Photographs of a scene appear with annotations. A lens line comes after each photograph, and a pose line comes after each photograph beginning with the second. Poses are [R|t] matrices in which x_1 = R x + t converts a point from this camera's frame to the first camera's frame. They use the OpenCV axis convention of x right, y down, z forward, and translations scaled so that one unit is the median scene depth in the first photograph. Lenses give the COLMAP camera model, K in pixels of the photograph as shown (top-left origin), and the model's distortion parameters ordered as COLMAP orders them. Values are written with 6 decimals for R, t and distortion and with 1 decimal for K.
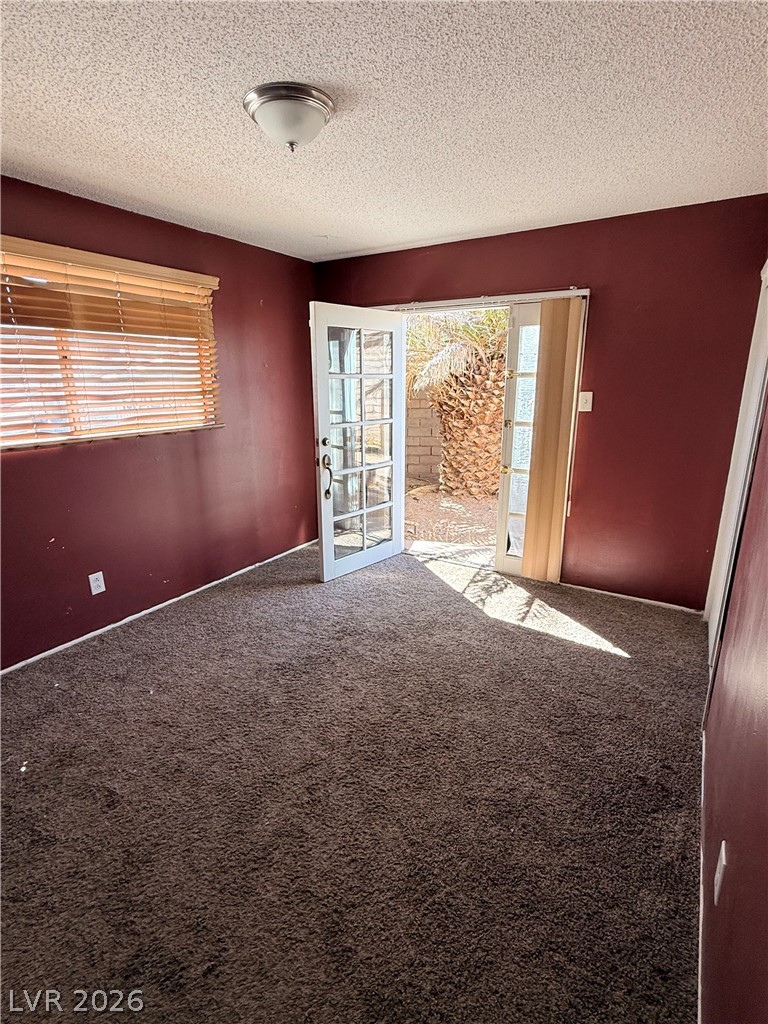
lens RADIAL K [[511.8, 0, 386.9], [0, 511.8, 509.8], [0, 0, 1]] dist [0.000985, 0.000745]
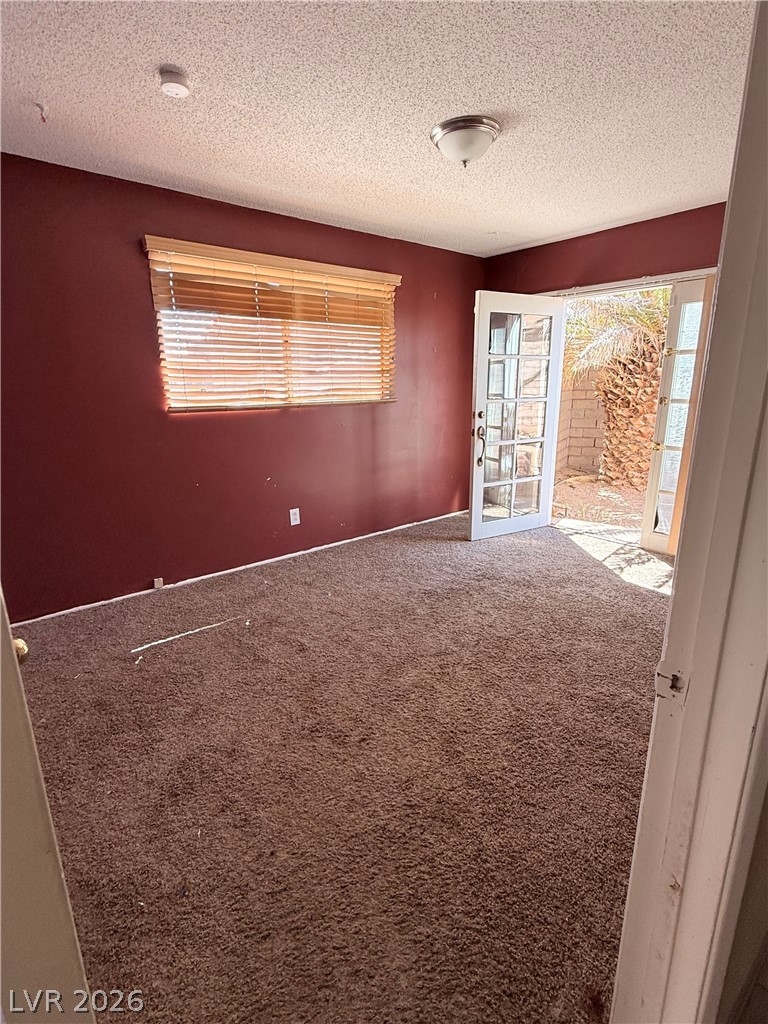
lens RADIAL K [[511.8, 0, 386.9], [0, 511.8, 509.8], [0, 0, 1]] dist [0.000985, 0.000745]
pose [[0.949397, 0.072550, -0.305585, 0.045431], [-0.073100, 0.997278, 0.009657, 0.085150], [0.305453, 0.013170, 0.952116, -0.146001]]
